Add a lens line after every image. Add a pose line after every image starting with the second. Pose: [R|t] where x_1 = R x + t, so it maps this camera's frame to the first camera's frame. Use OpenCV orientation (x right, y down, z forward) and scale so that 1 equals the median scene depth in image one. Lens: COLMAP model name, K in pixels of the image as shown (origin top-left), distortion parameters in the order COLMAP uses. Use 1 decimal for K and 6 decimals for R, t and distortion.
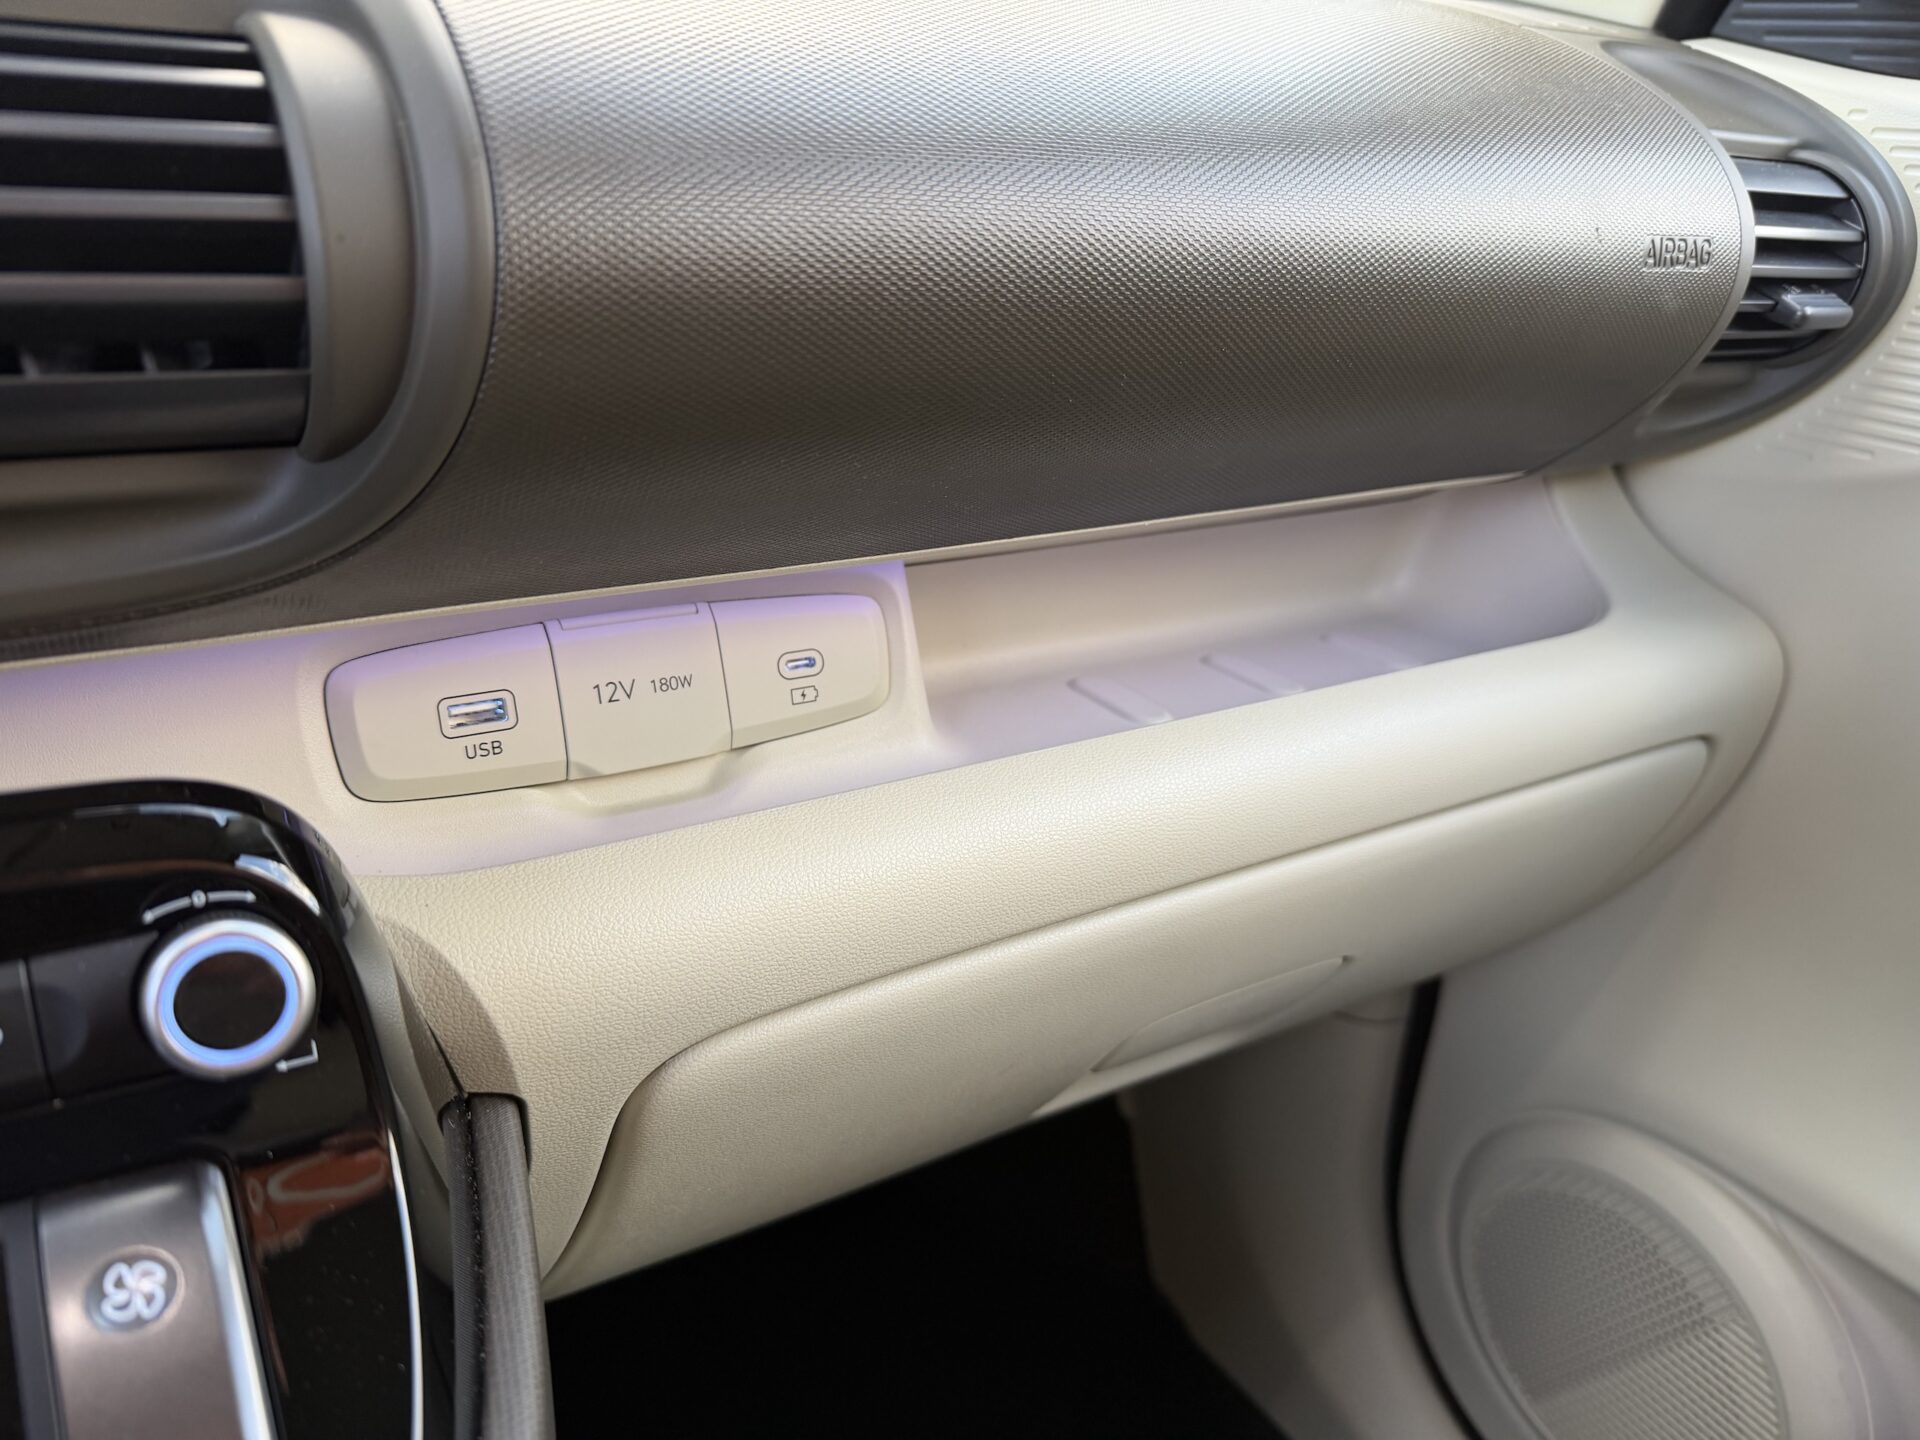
lens RADIAL K [[1376.9, 0, 963.4], [0, 1376.9, 728.3], [0, 0, 1]] dist [0.093455, -0.145744]
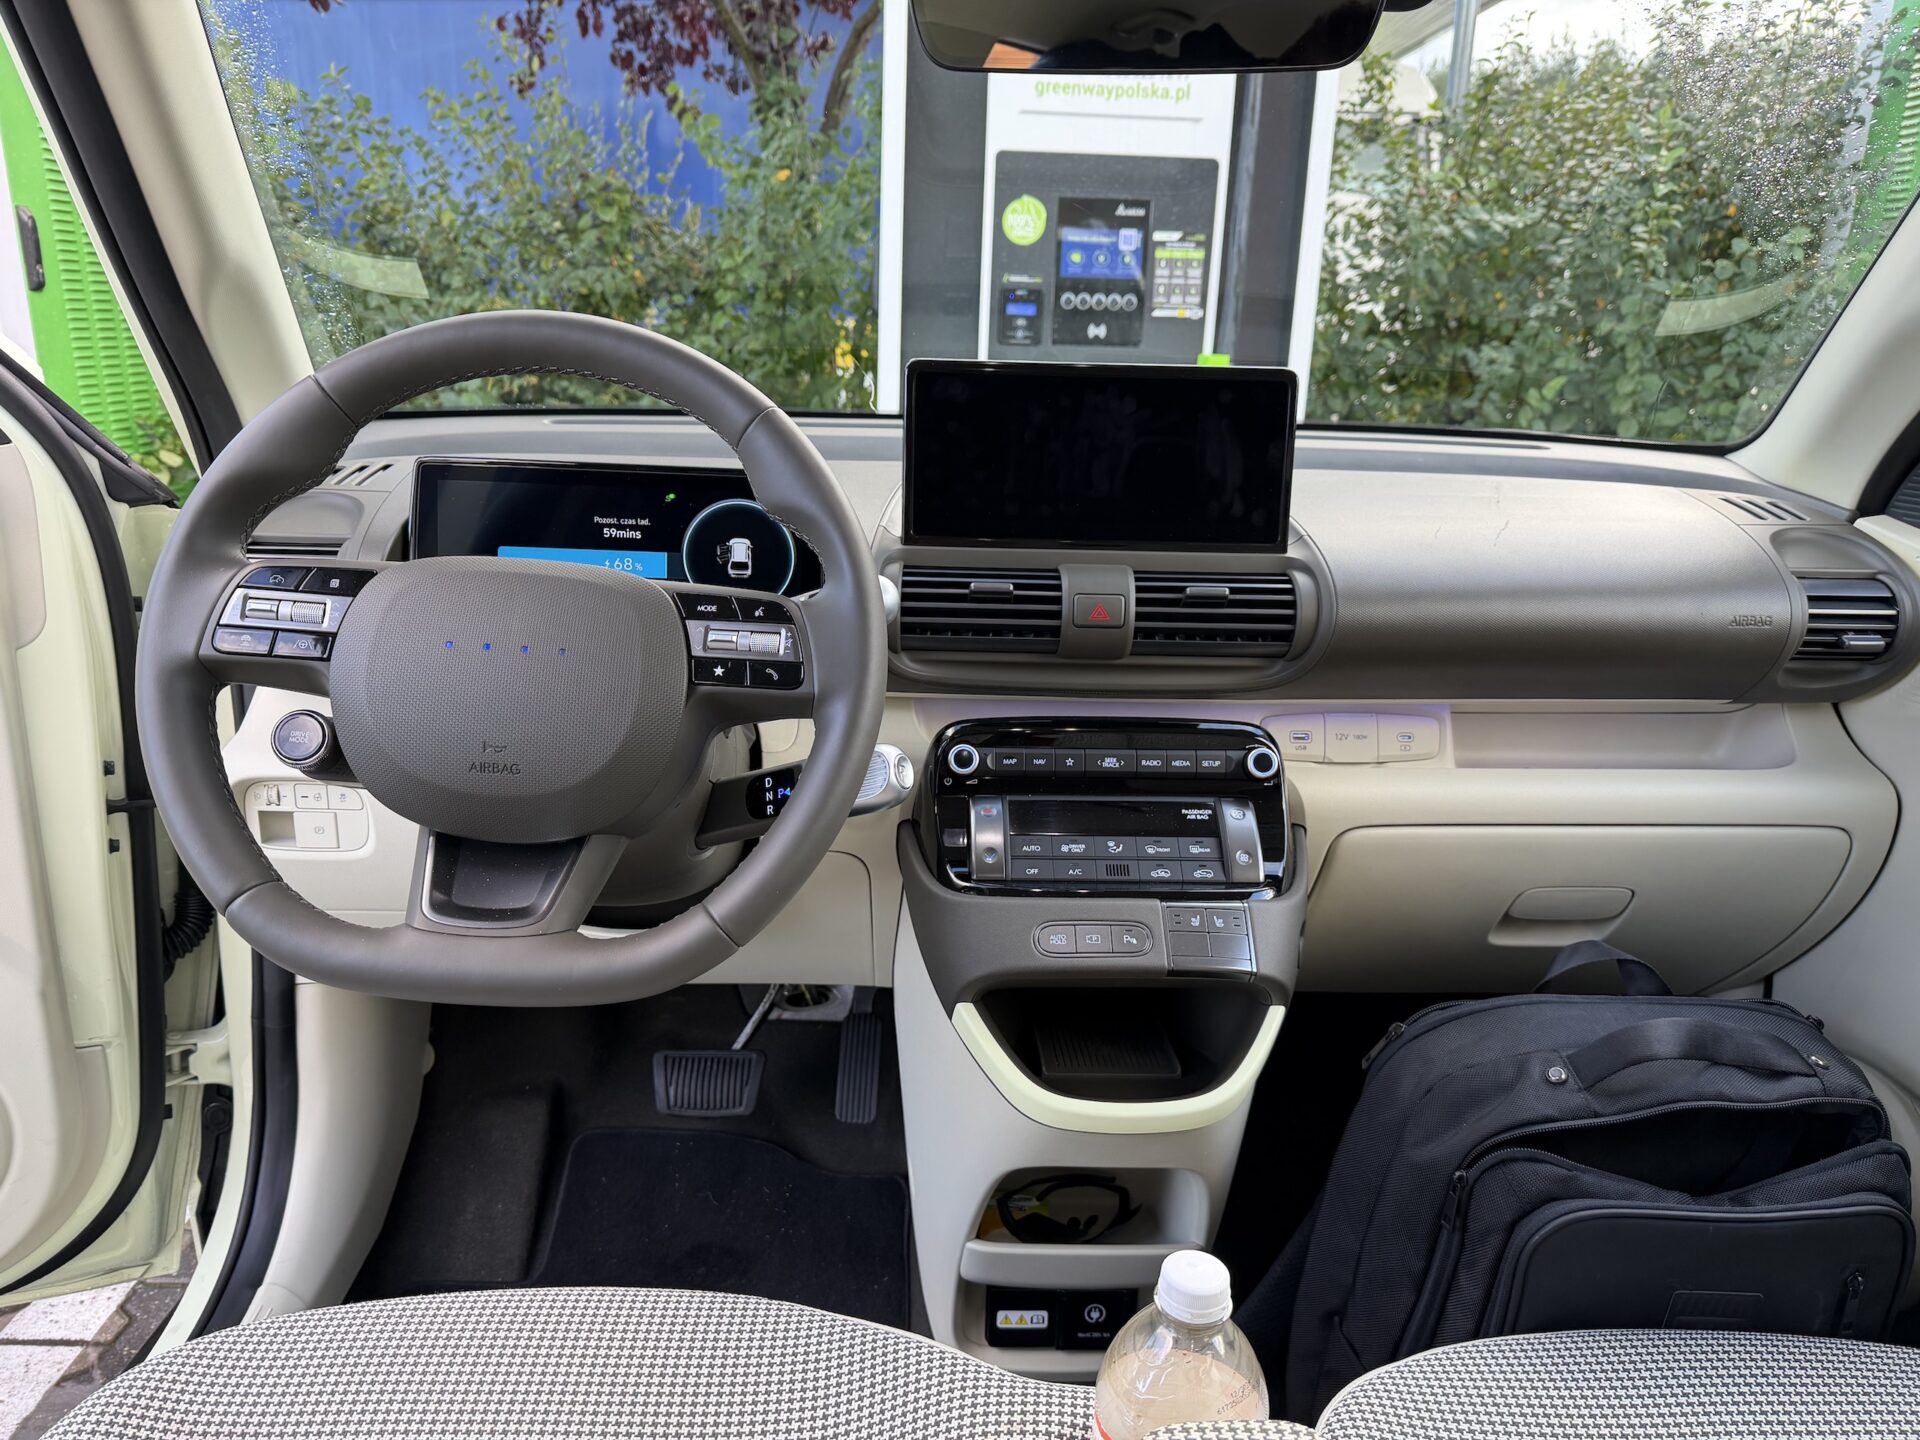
lens RADIAL K [[1376.9, 0, 963.4], [0, 1376.9, 728.3], [0, 0, 1]] dist [0.093455, -0.145744]
pose [[0.872517, 0.091528, -0.479934, 0.509305], [-0.165498, 0.979592, -0.114057, 0.452081], [0.459701, 0.178945, 0.869859, -2.137889]]
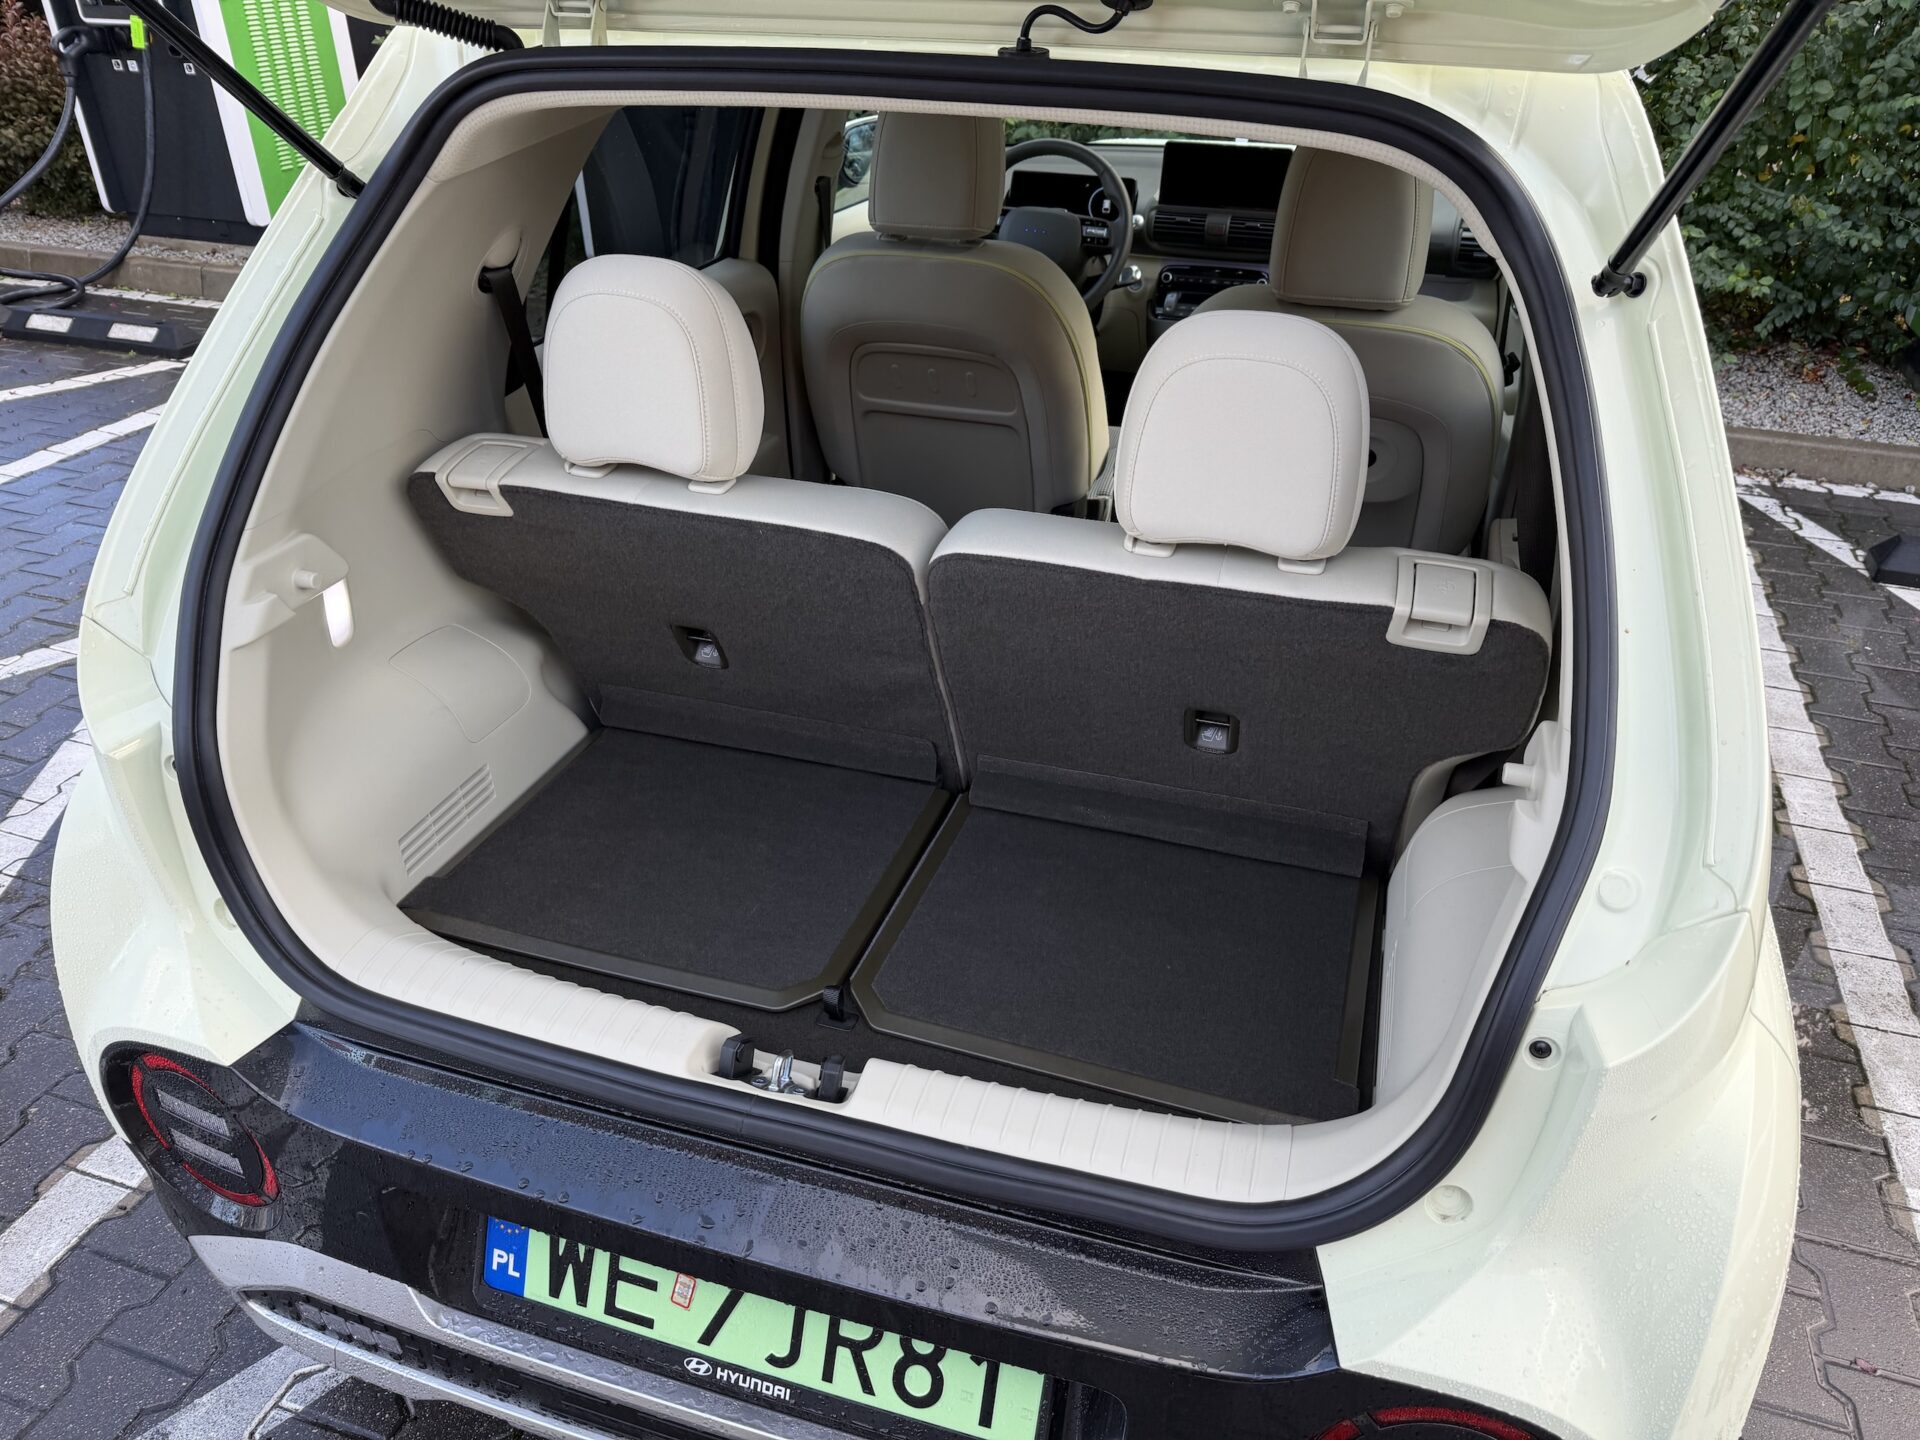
lens RADIAL K [[1376.9, 0, 963.4], [0, 1376.9, 728.3], [0, 0, 1]] dist [0.093455, -0.145744]
pose [[0.666594, 0.333306, -0.666752, 5.324286], [-0.265533, 0.941965, 0.205413, 1.462442], [0.696523, 0.040117, 0.716412, -7.009185]]
